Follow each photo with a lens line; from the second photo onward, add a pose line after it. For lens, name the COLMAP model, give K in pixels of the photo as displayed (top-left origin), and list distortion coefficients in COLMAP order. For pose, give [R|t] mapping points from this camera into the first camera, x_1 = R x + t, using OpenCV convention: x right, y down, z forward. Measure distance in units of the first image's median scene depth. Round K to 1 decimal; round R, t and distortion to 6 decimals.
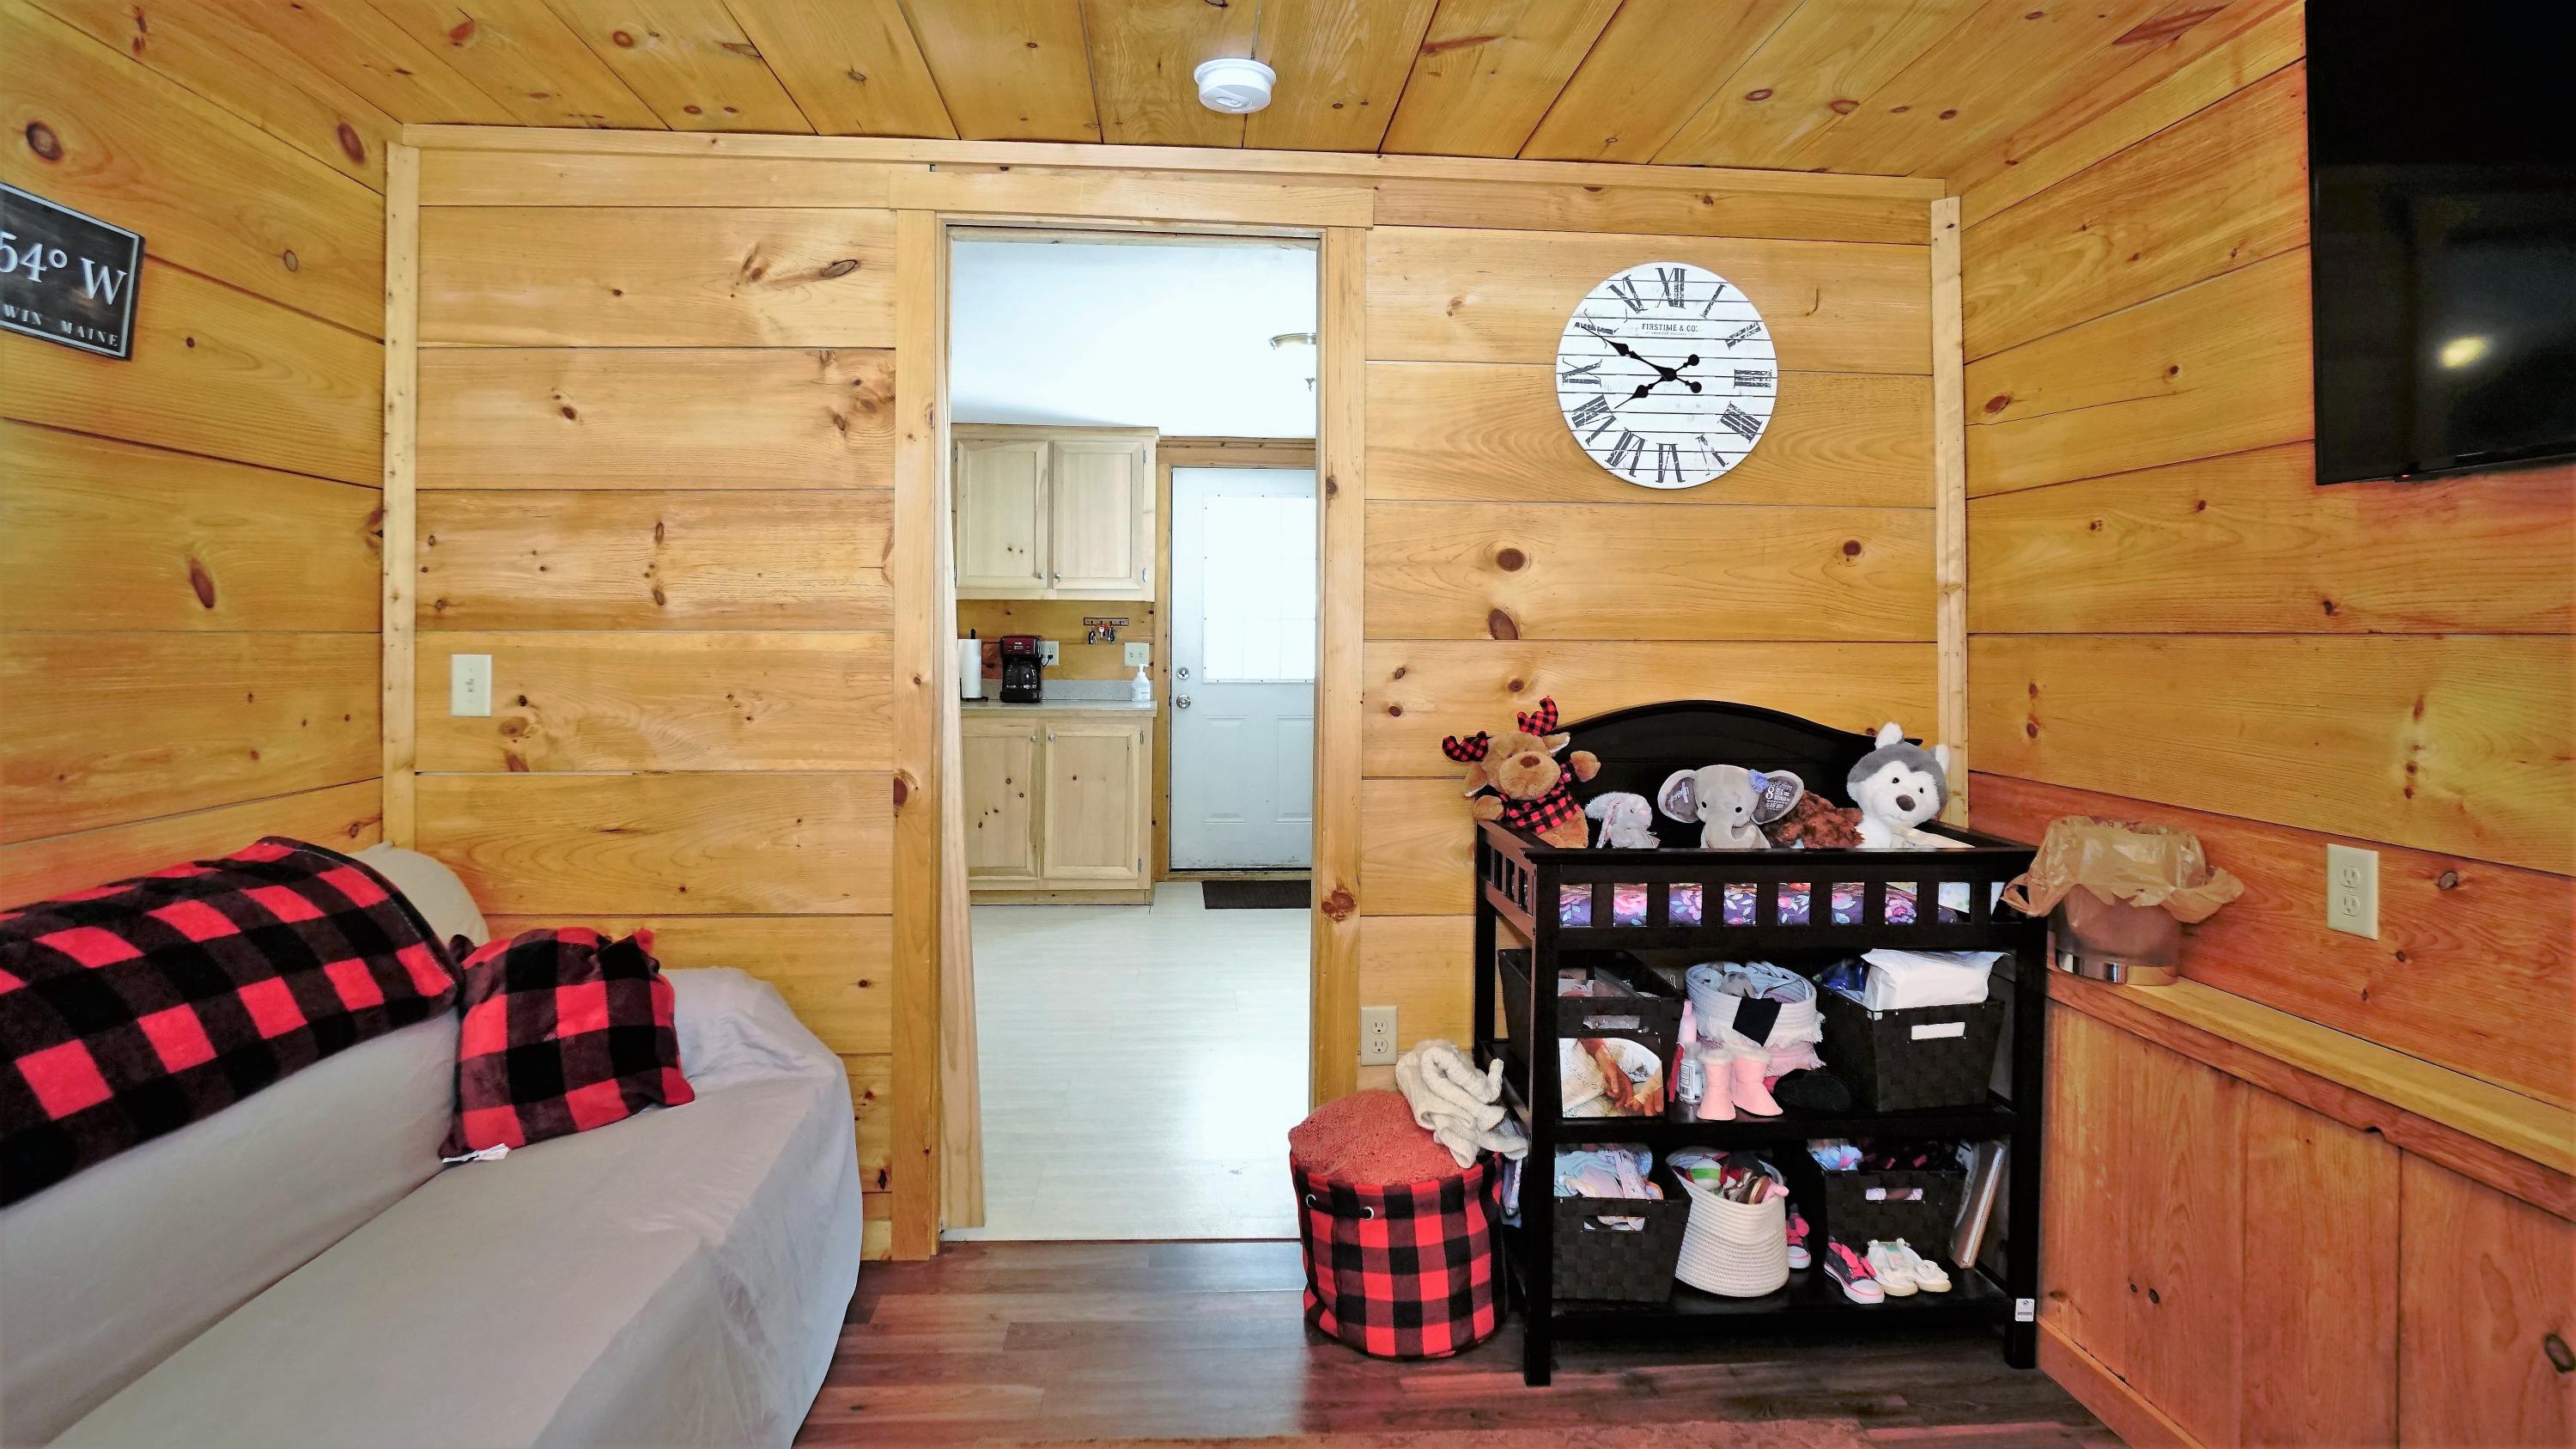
lens RADIAL K [[1300.0, 0, 1289.8], [0, 1300.0, 634.3], [0, 0, 1]] dist [-0.035376, 0.011975]
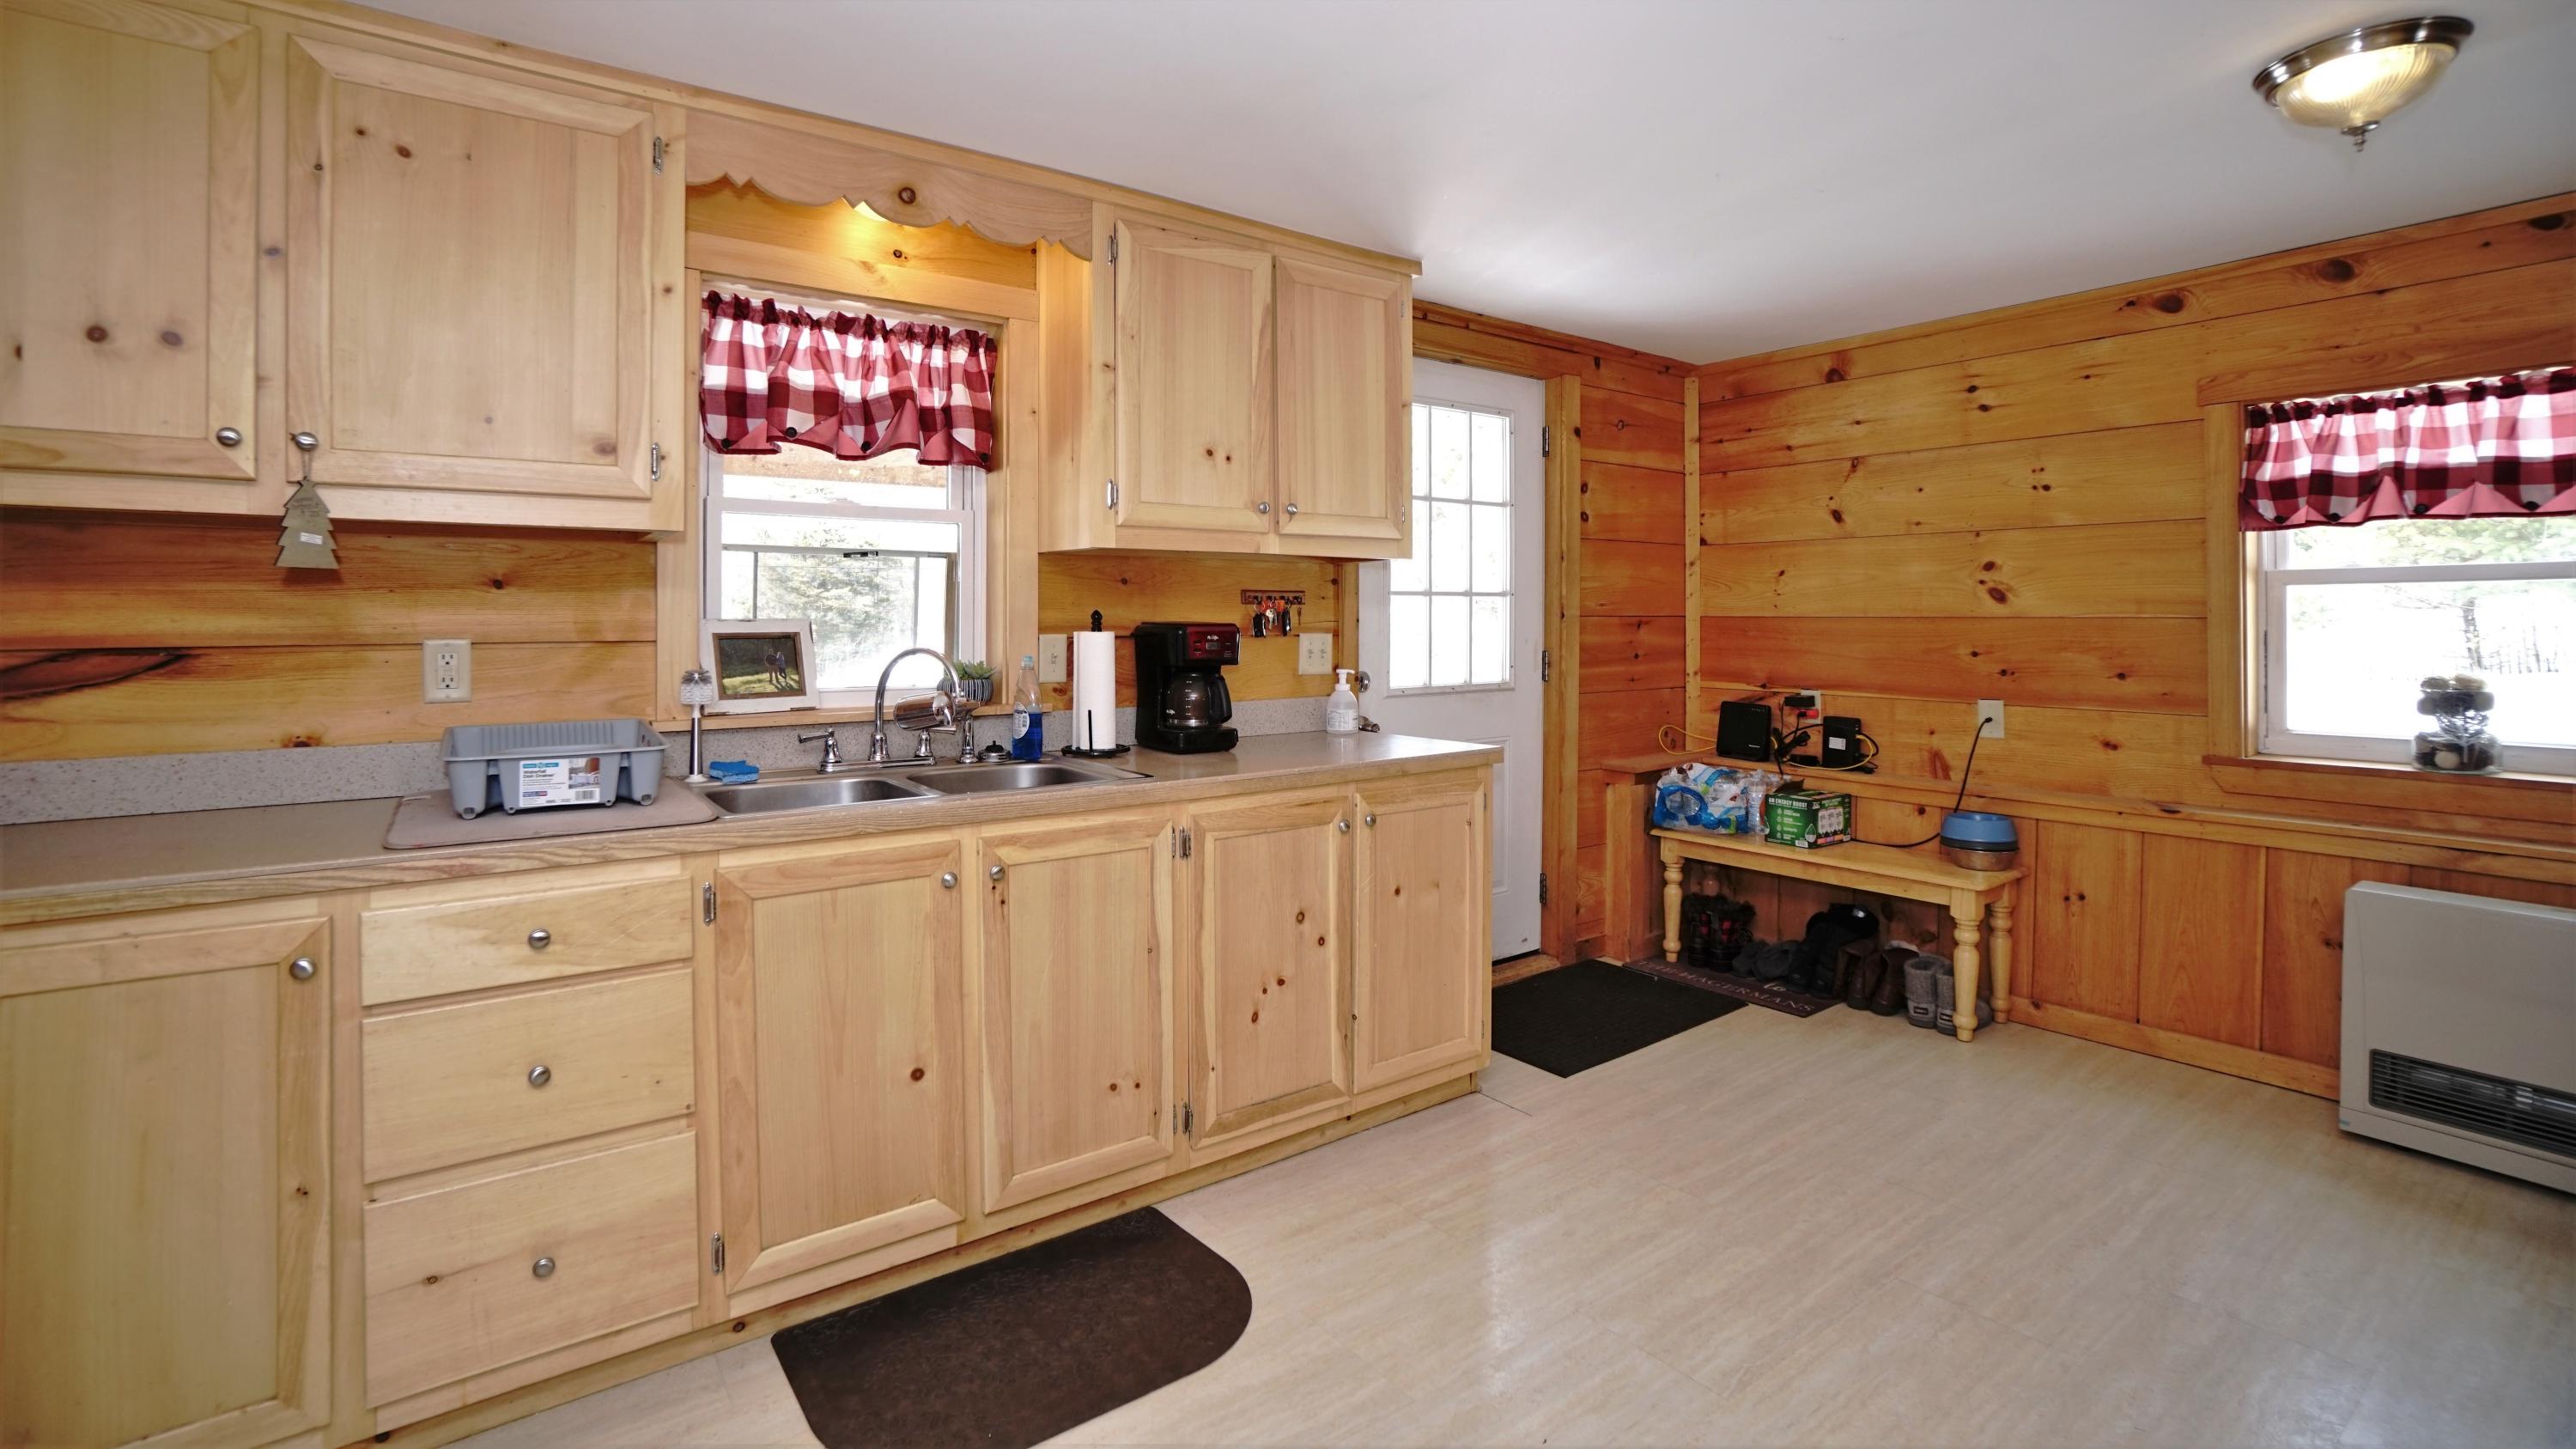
lens RADIAL K [[1161.4, 0, 1268.0], [0, 1161.4, 615.8], [0, 0, 1]] dist [-0.056017, 0.017365]
pose [[0.846722, -0.009131, 0.531958, -1.049265], [0.012405, 0.999920, -0.002581, -0.000515], [-0.531892, 0.008784, 0.846767, 1.442757]]
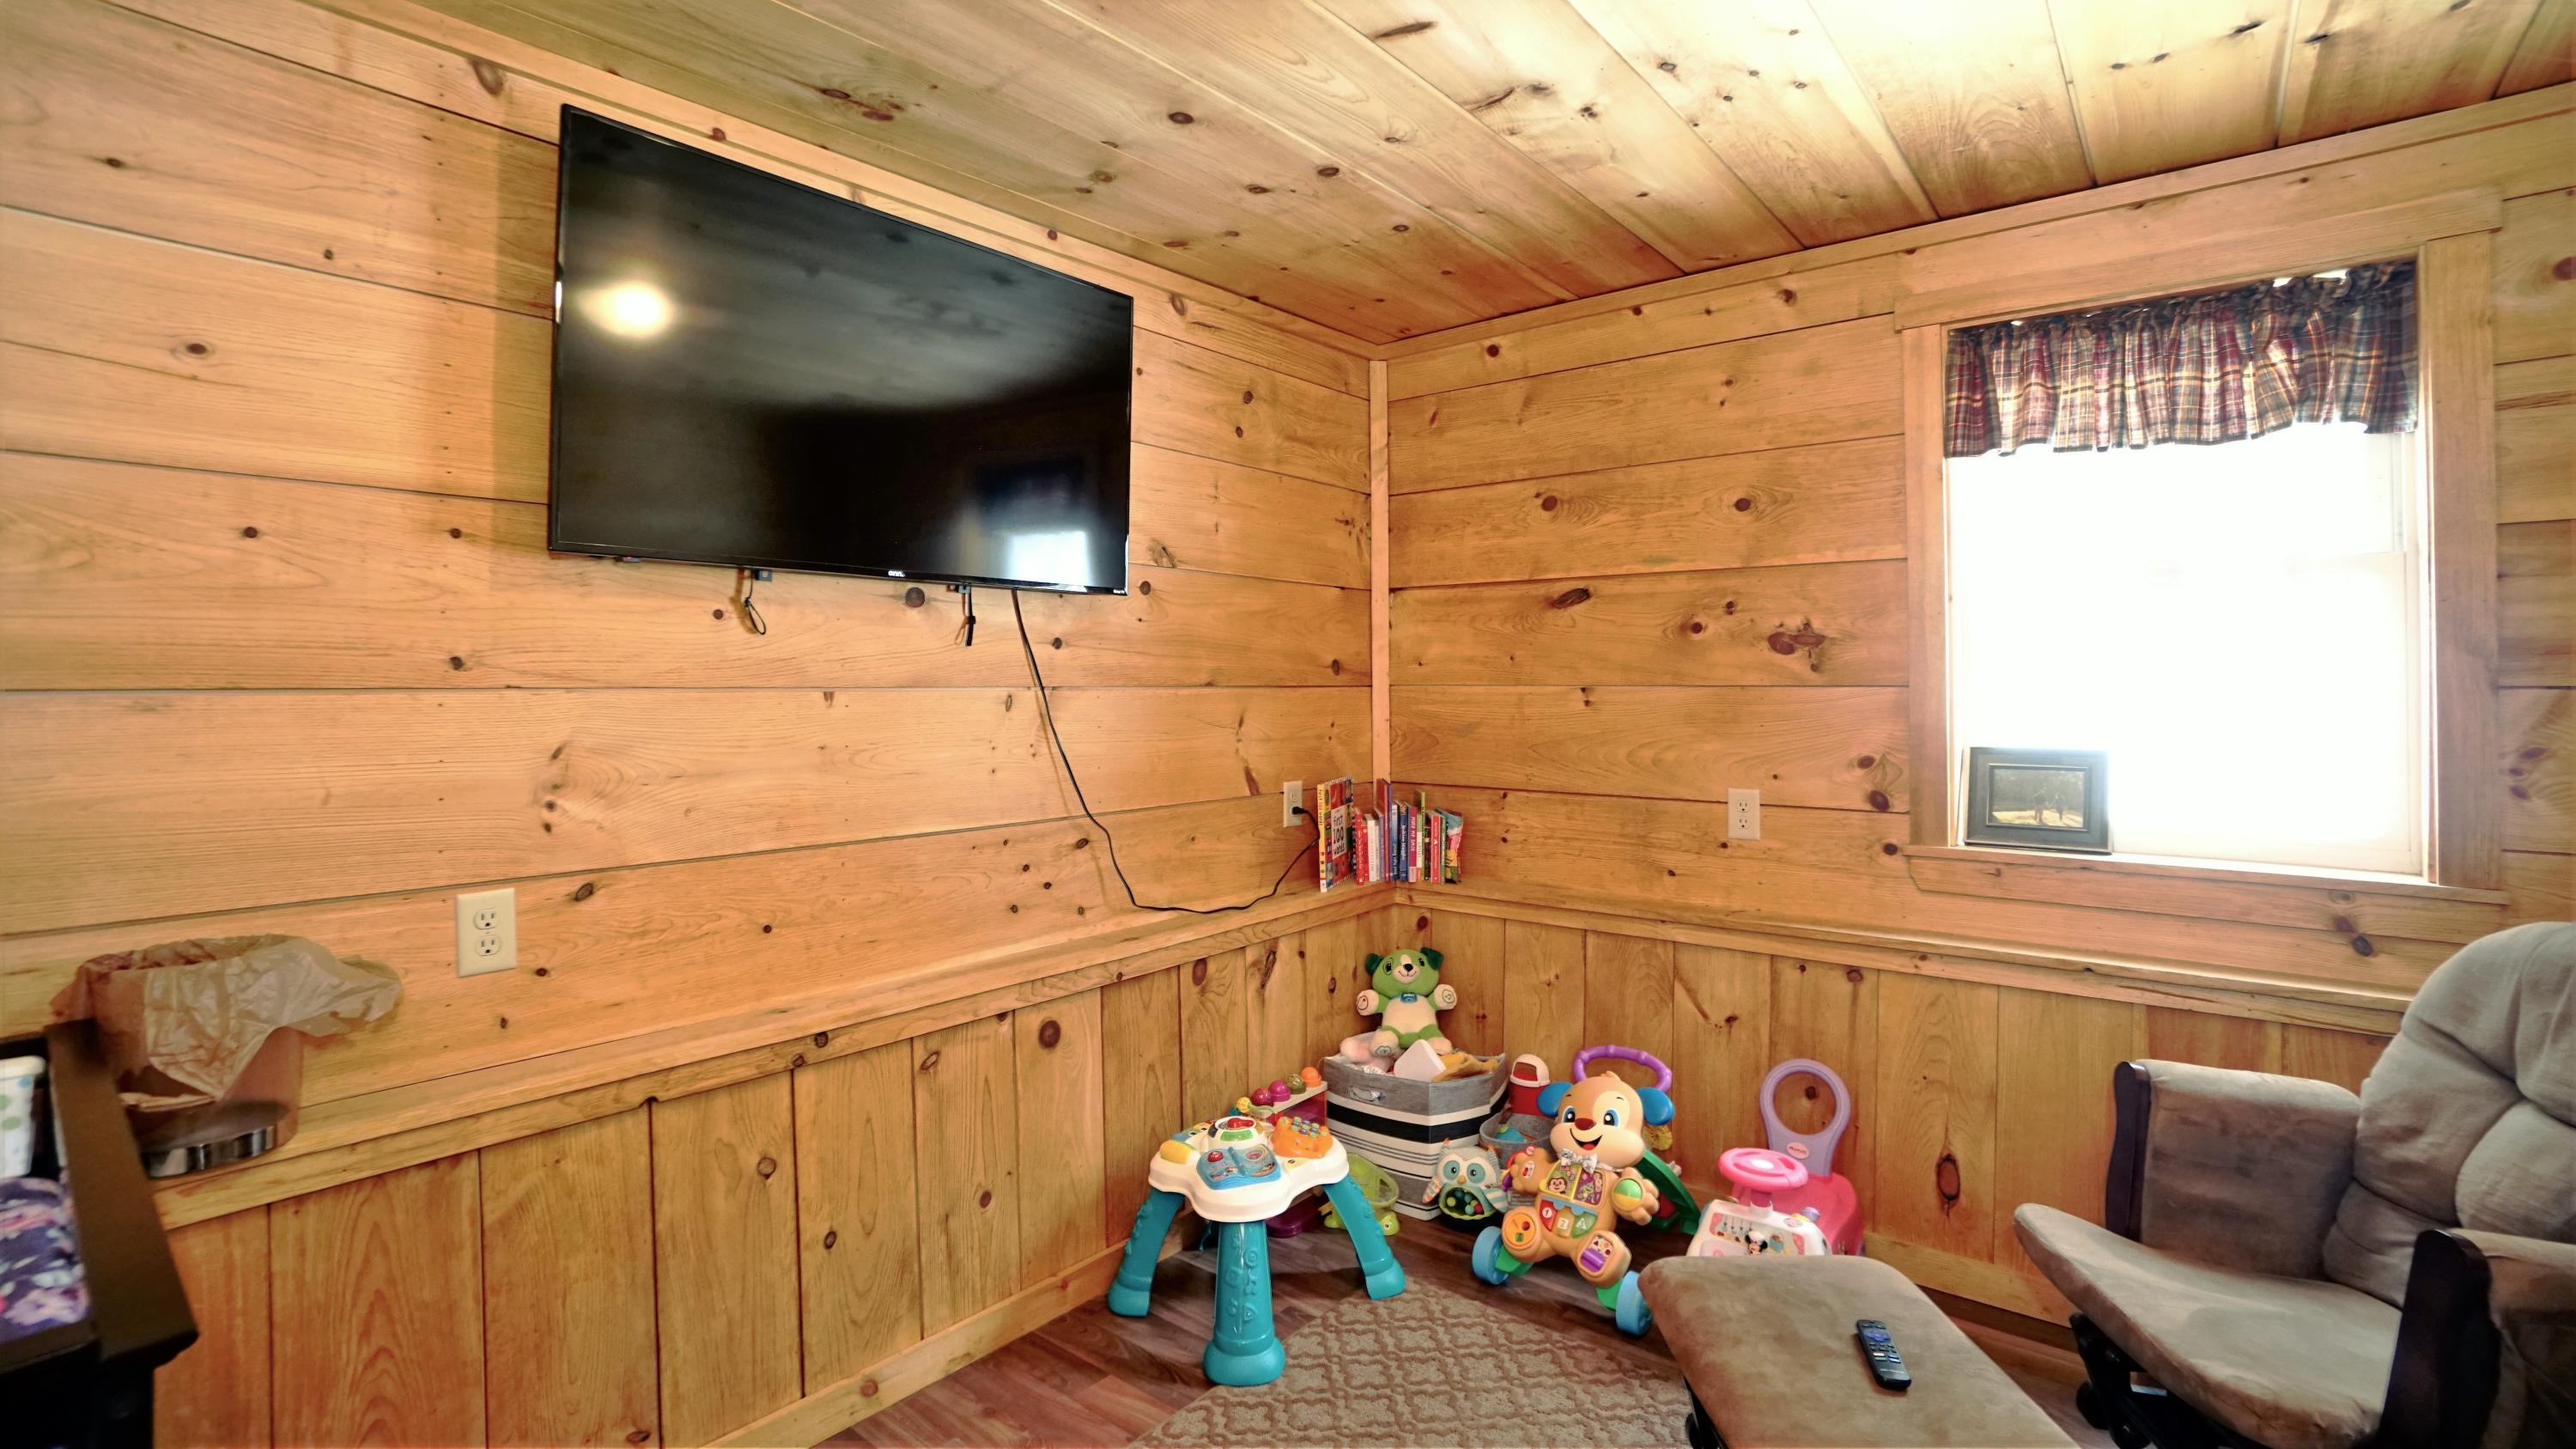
lens RADIAL K [[1161.4, 0, 1255.5], [0, 1161.4, 679.2], [0, 0, 1]] dist [-0.056017, 0.017365]
pose [[-0.717207, -0.000537, 0.696860, -0.197132], [-0.001784, 0.999998, -0.001065, -0.006056], [-0.696858, -0.002007, -0.717207, 0.865939]]
